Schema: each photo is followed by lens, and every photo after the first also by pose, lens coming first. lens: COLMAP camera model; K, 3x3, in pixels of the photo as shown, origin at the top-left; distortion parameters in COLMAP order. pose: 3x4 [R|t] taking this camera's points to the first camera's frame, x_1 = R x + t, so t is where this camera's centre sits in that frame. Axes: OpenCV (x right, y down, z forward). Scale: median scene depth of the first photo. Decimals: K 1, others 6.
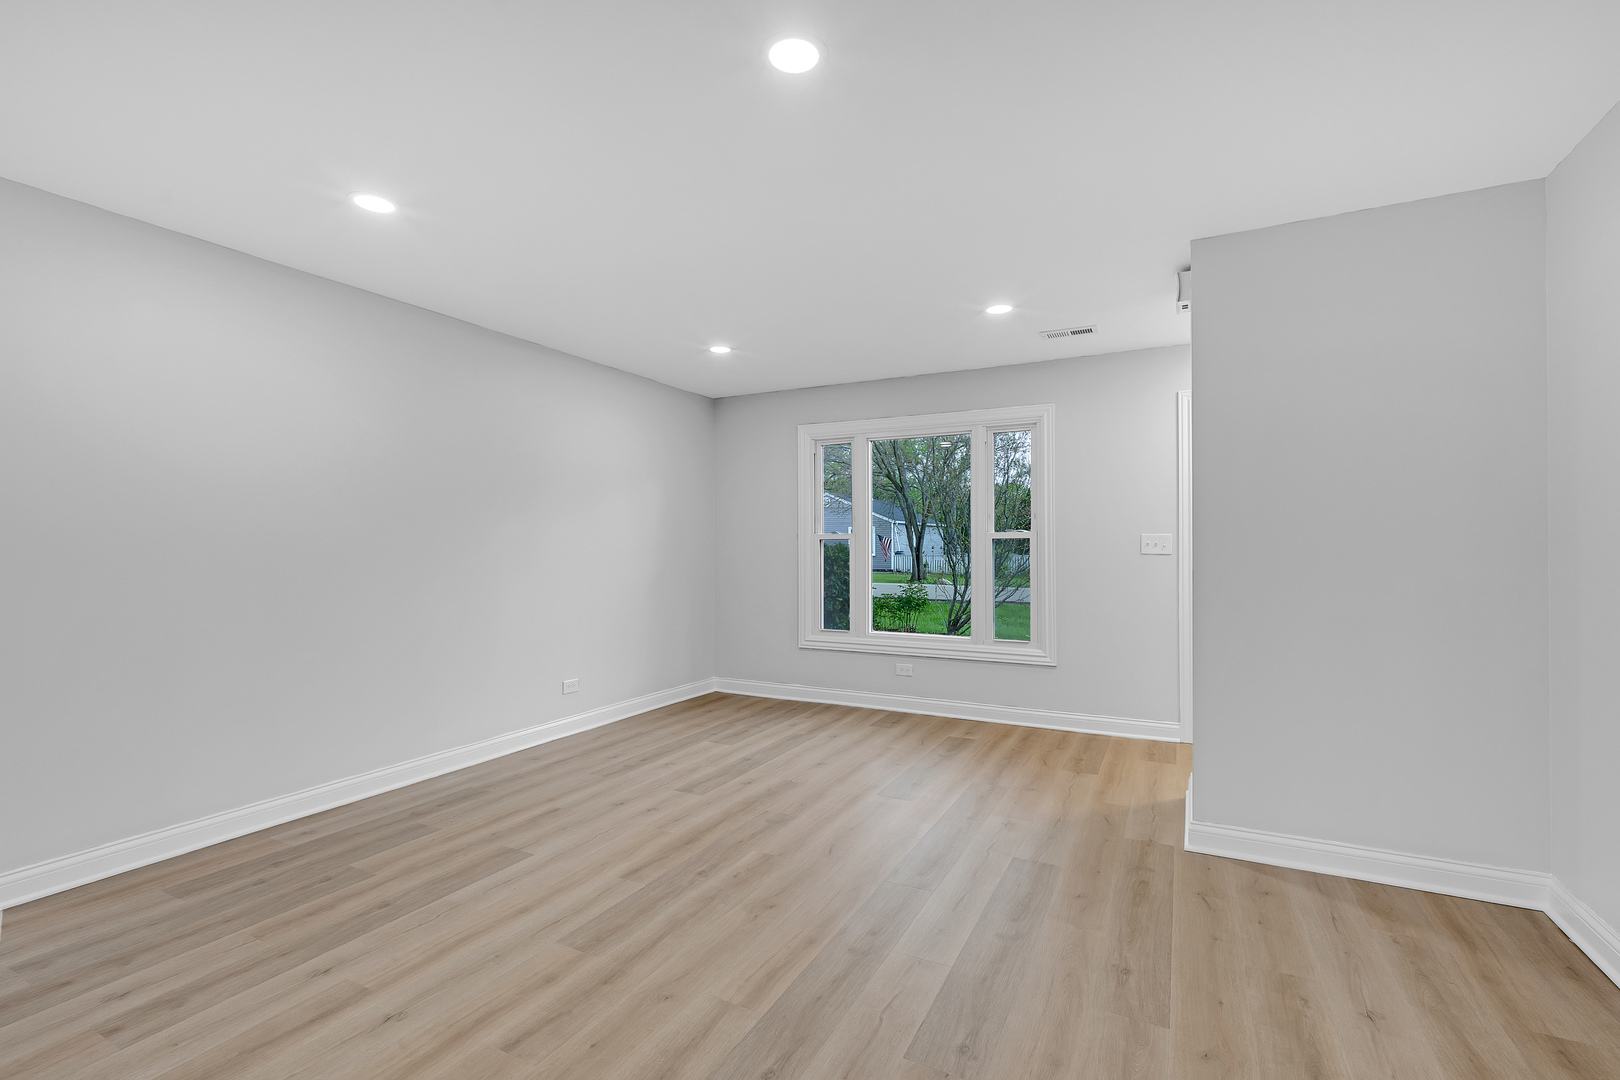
lens RADIAL K [[708.5, 0, 811.1], [0, 708.5, 543.2], [0, 0, 1]] dist [-0.003319, -0.000639]
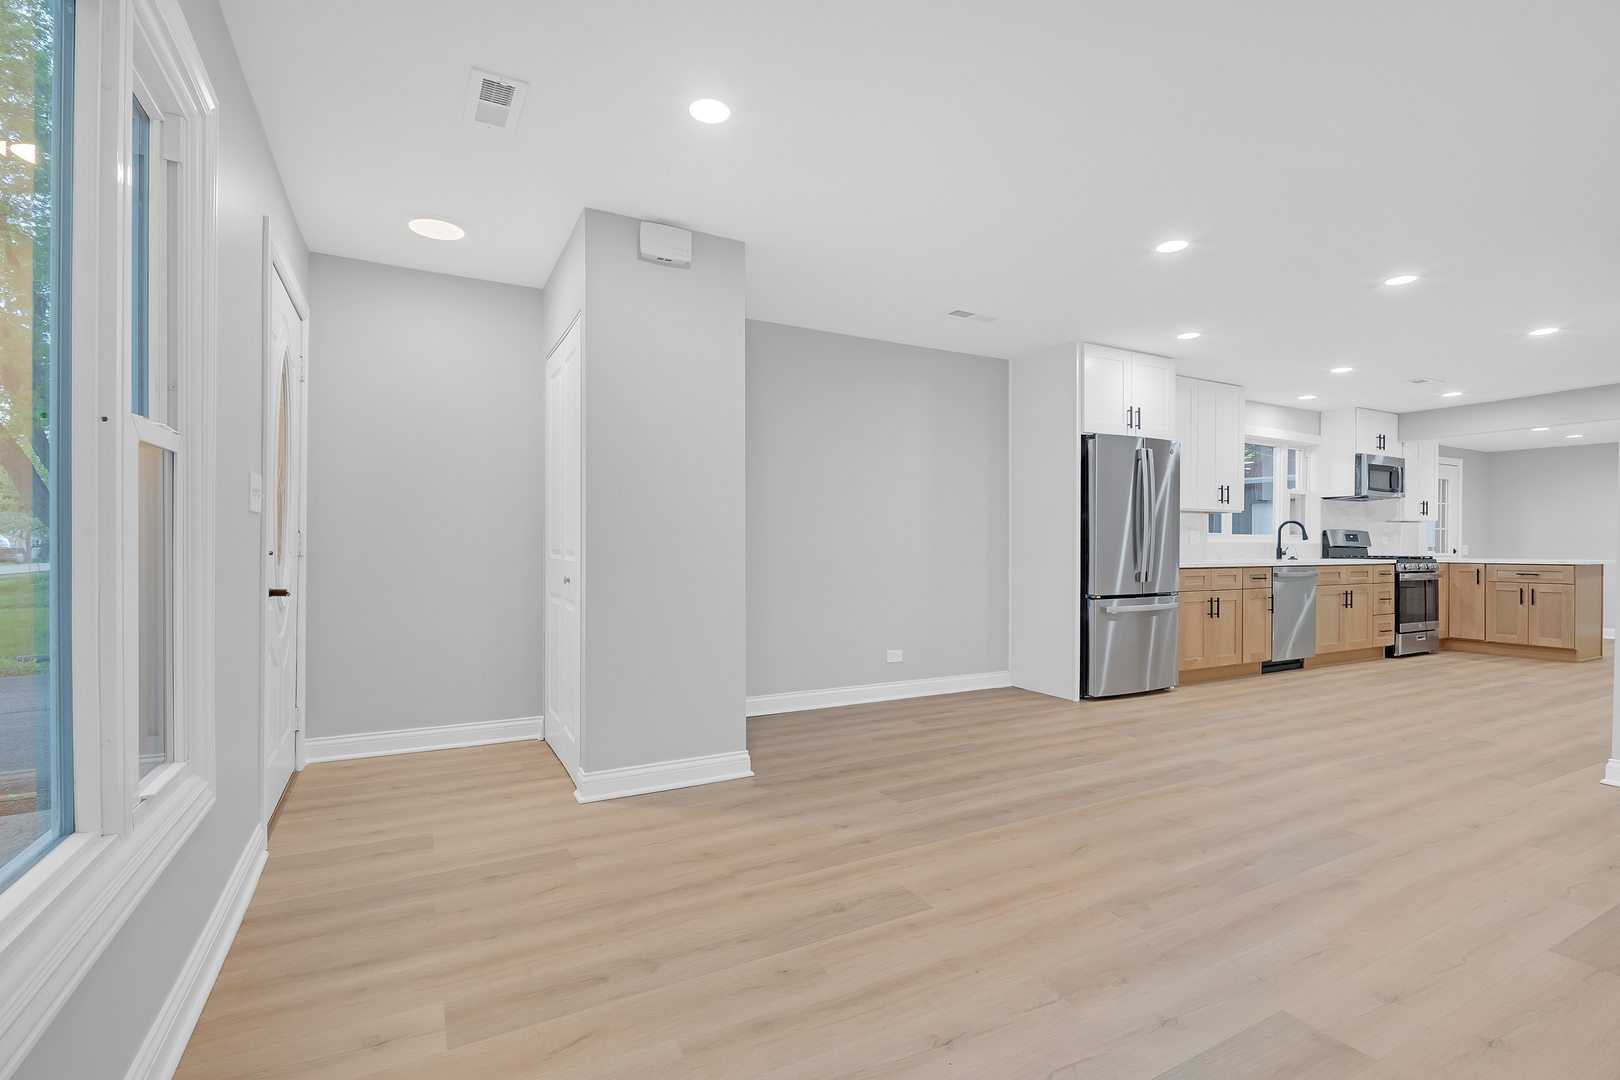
lens RADIAL K [[757.5, 0, 808.0], [0, 757.5, 545.5], [0, 0, 1]] dist [-0.000470, 0.000040]
pose [[-0.828477, -0.005002, 0.560001, -0.204564], [-0.008128, 0.999962, -0.003093, 0.071322], [-0.559964, -0.007114, -0.828486, 1.885635]]
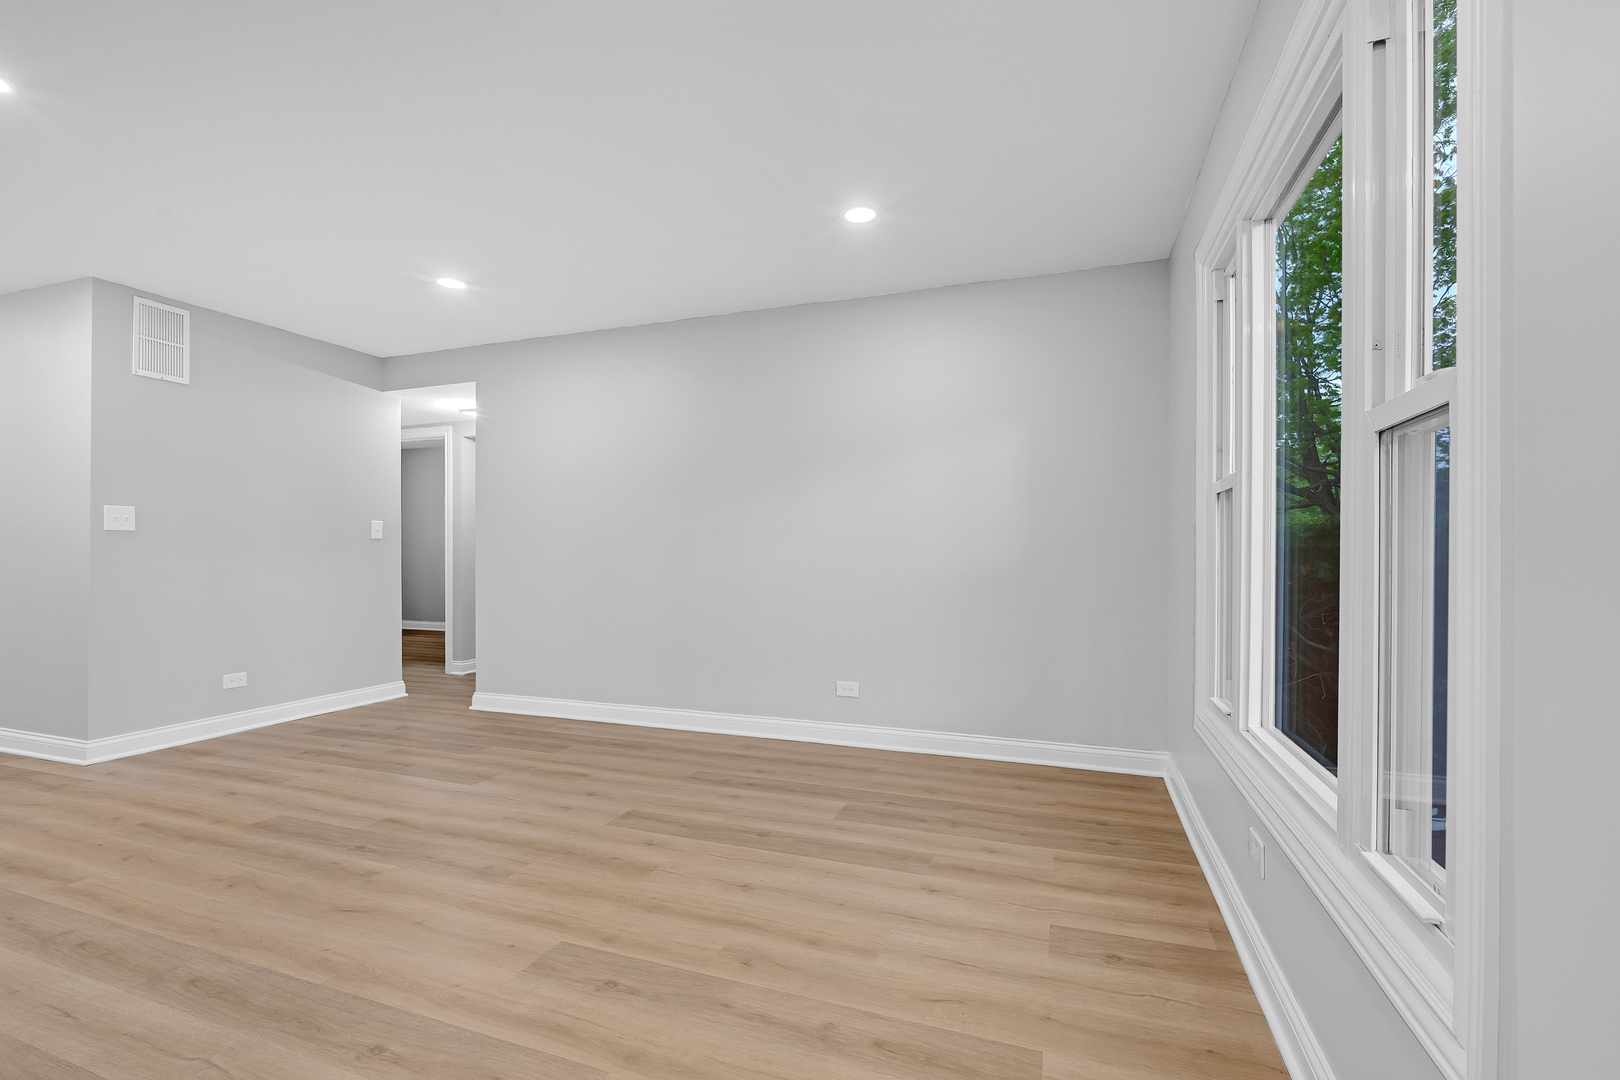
lens RADIAL K [[708.5, 0, 807.3], [0, 708.5, 548.0], [0, 0, 1]] dist [-0.003319, -0.000639]
pose [[0.135119, -0.006689, -0.990807, 0.807728], [0.005811, 0.999965, -0.005958, 0.057442], [0.990812, -0.004952, 0.135154, 1.337464]]
